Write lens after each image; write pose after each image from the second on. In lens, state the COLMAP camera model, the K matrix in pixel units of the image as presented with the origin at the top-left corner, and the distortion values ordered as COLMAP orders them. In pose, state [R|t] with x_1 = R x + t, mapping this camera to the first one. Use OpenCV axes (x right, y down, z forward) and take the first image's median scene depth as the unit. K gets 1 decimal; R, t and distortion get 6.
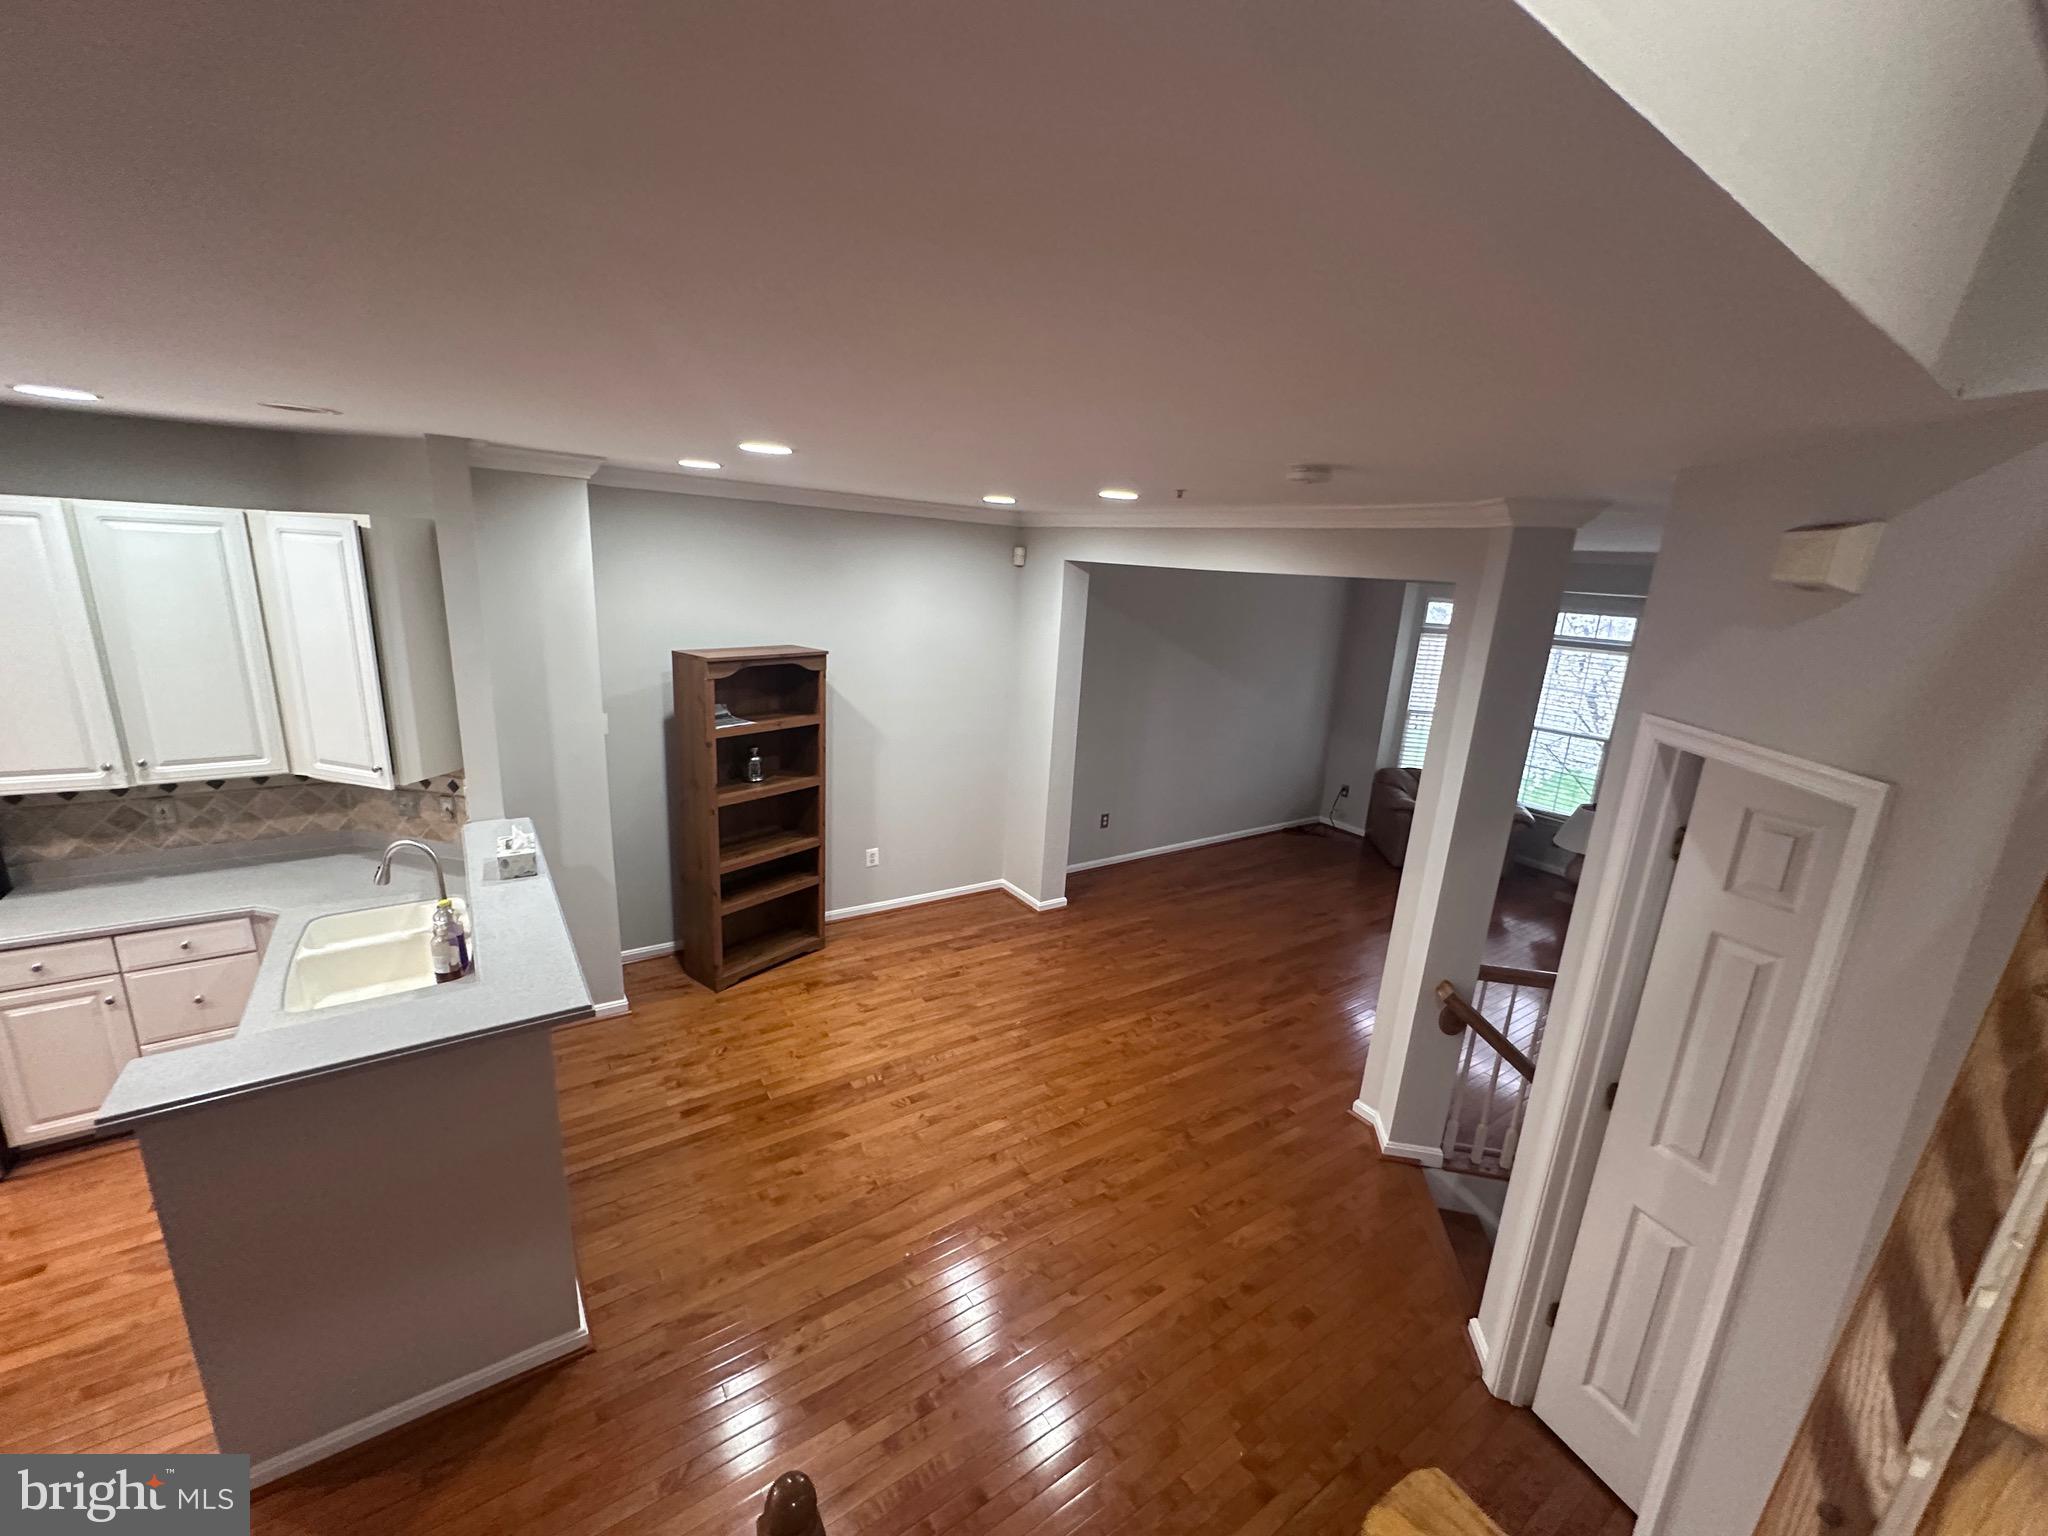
lens RADIAL K [[819.1, 0, 1026.3], [0, 819.1, 770.1], [0, 0, 1]] dist [-0.000161, 0.000088]
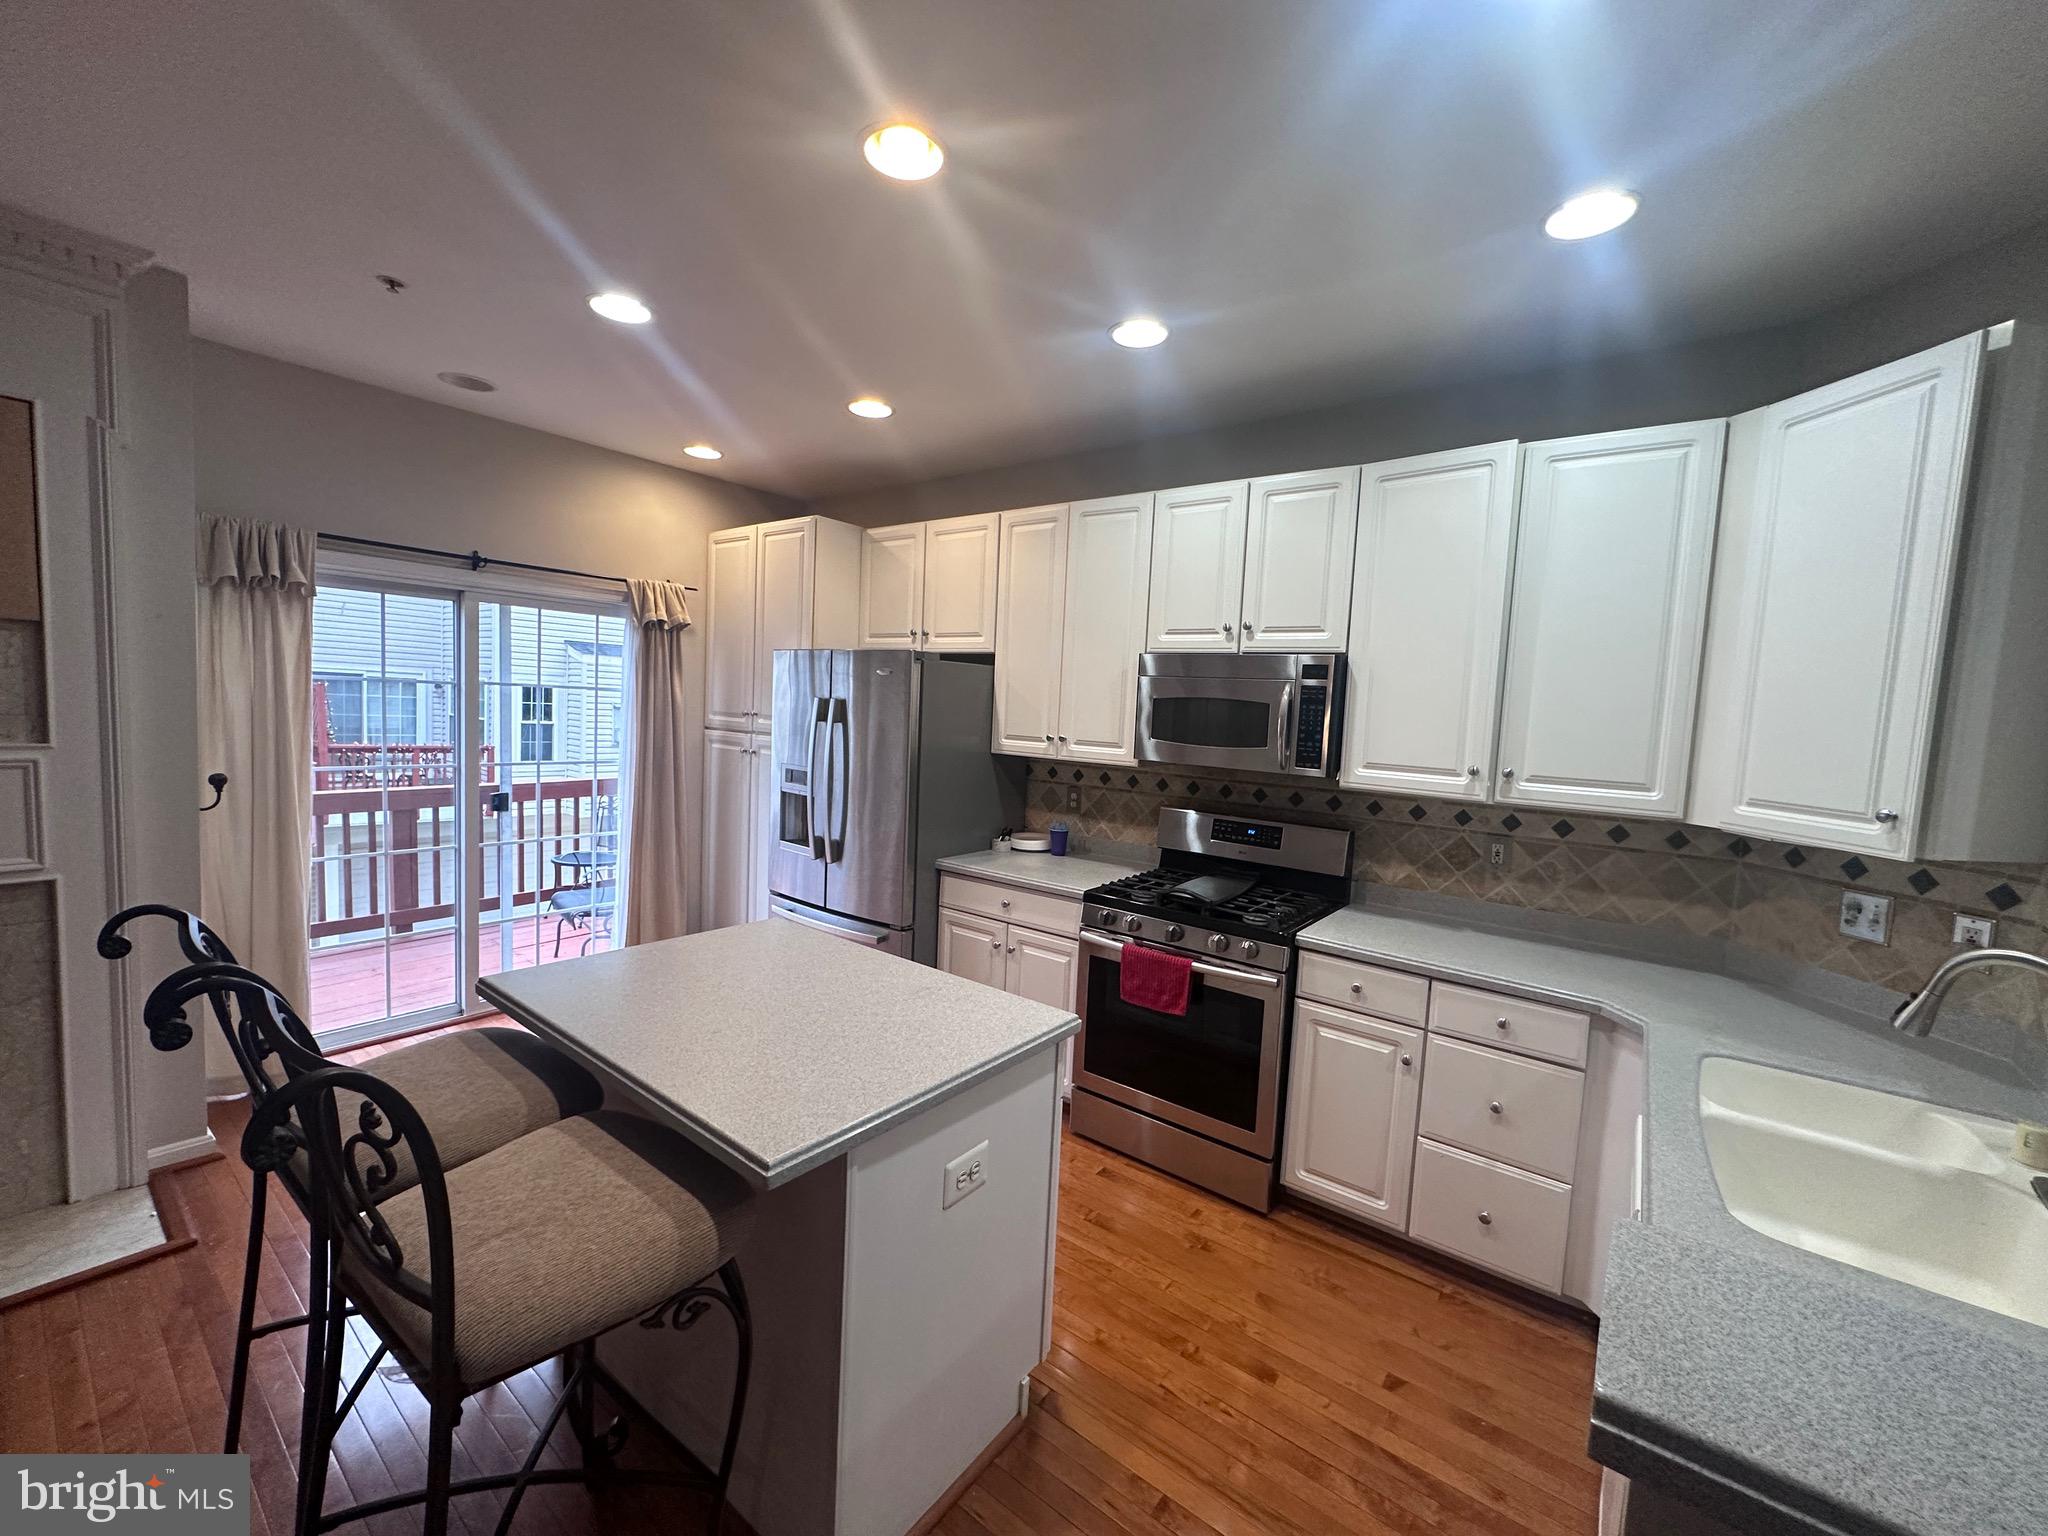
lens RADIAL K [[819.1, 0, 1025.6], [0, 819.1, 769.1], [0, 0, 1]] dist [-0.000161, 0.000088]
pose [[0.309856, 0.034637, -0.950152, -0.449224], [-0.269054, 0.961683, -0.052684, 0.137159], [0.911921, 0.271966, 0.307303, 0.321107]]
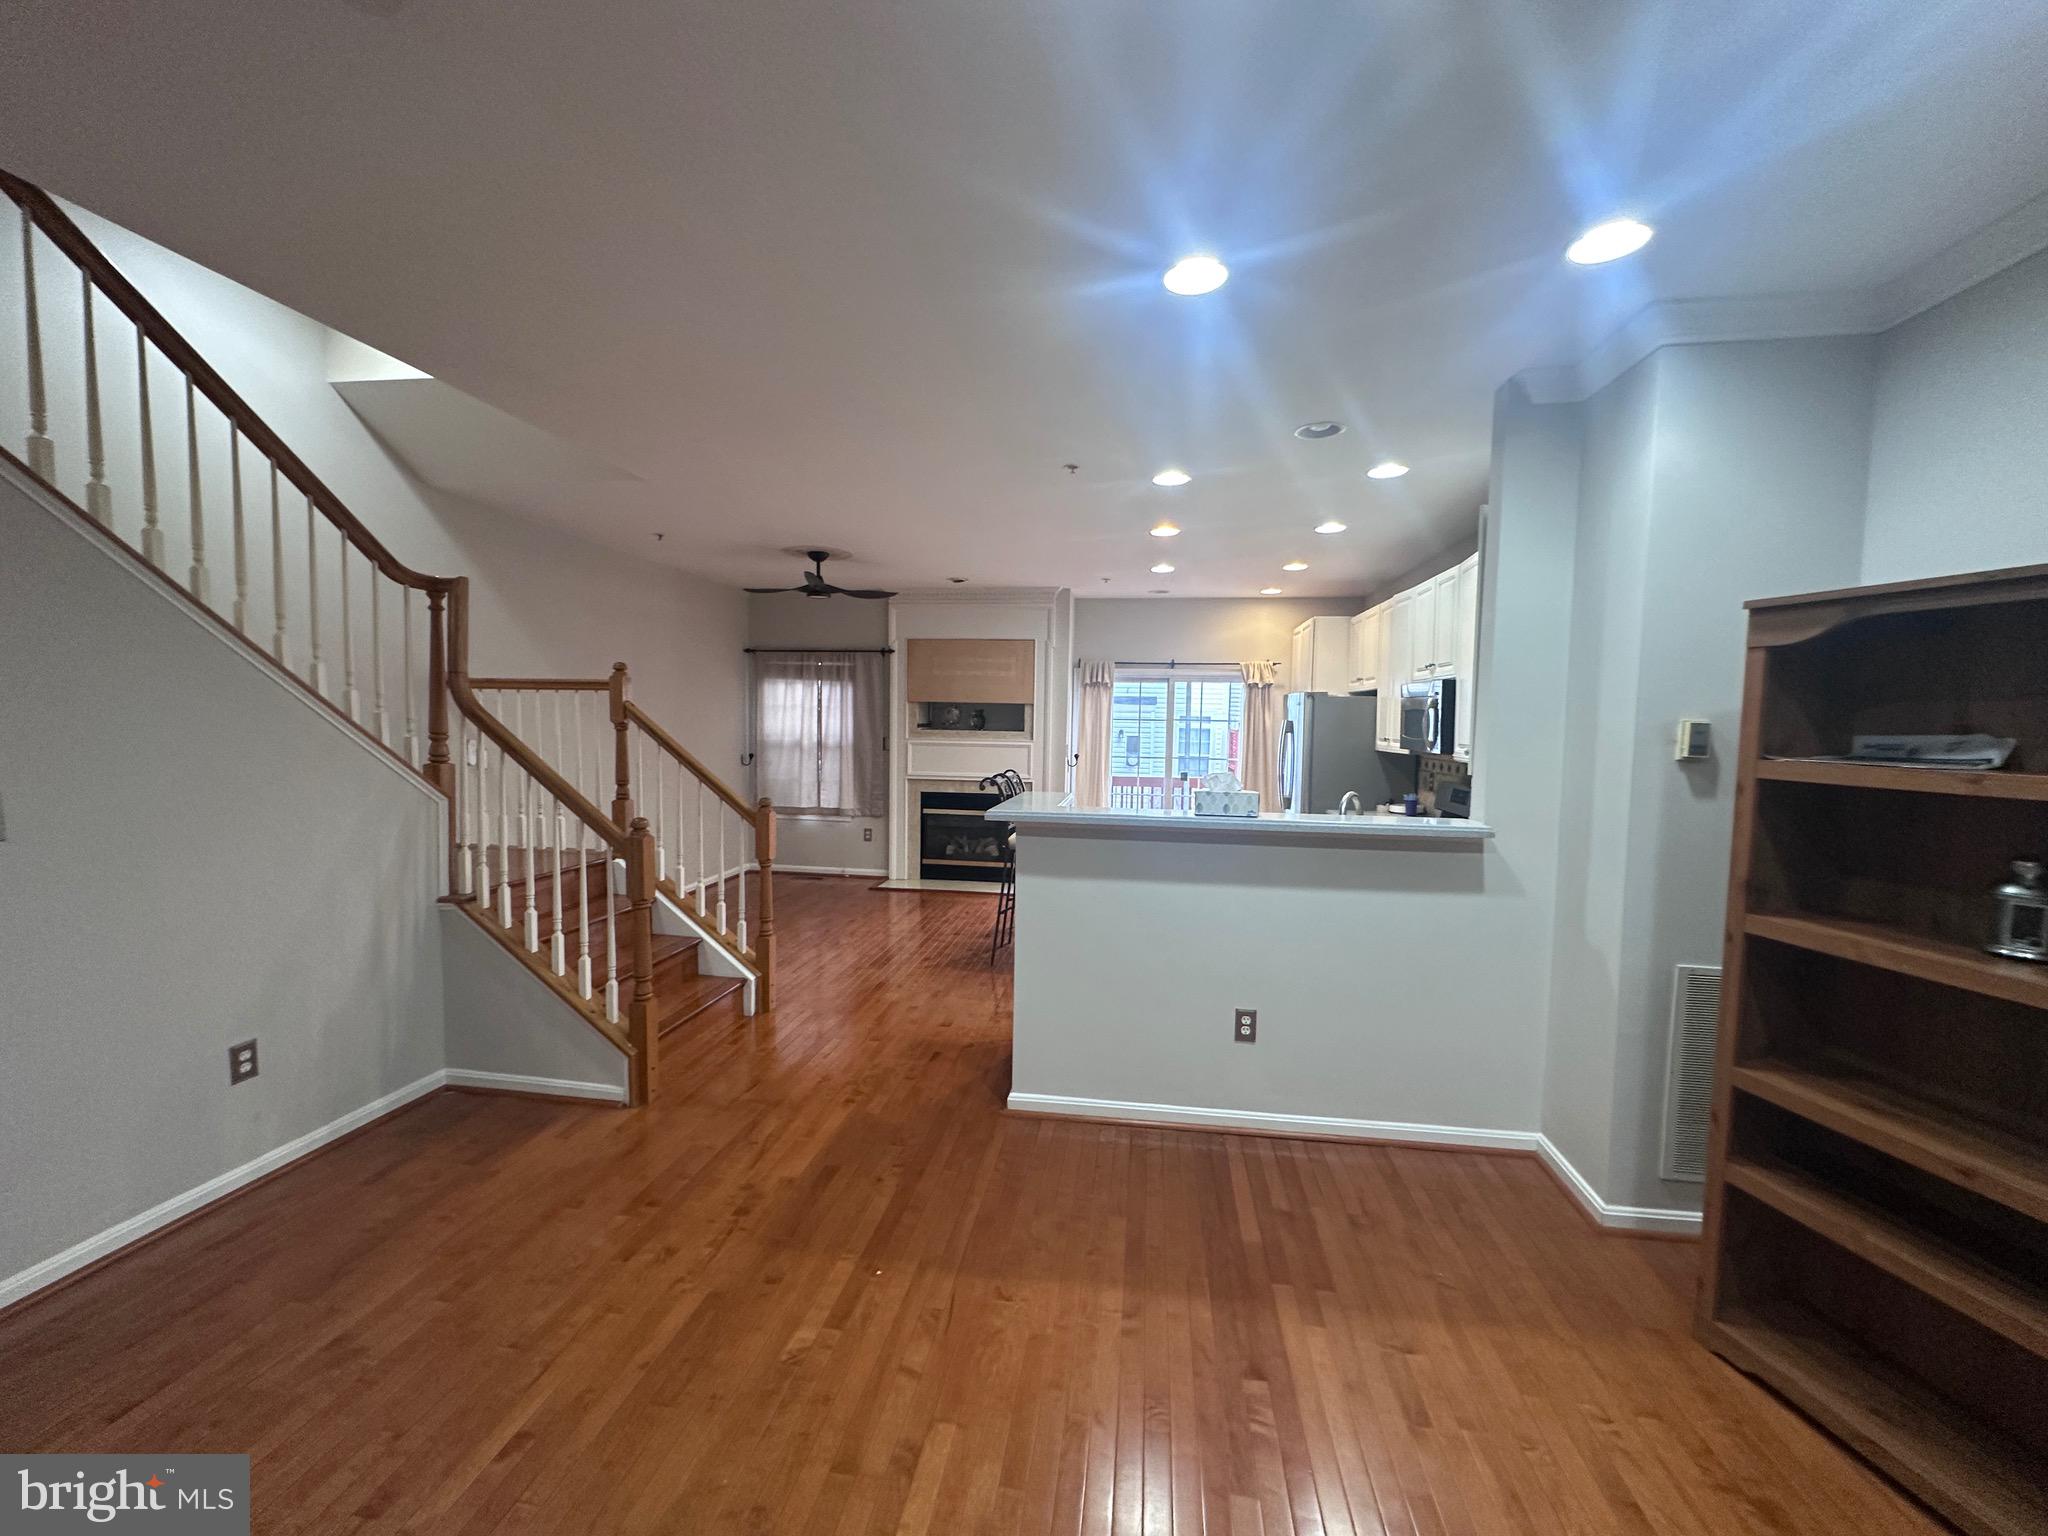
lens RADIAL K [[819.1, 0, 1024.6], [0, 819.1, 767.2], [0, 0, 1]] dist [-0.000161, 0.000088]
pose [[-0.677906, -0.024421, -0.734743, 0.290196], [-0.238076, 0.952880, 0.187987, -0.041082], [0.695531, 0.302362, -0.651777, 1.221092]]
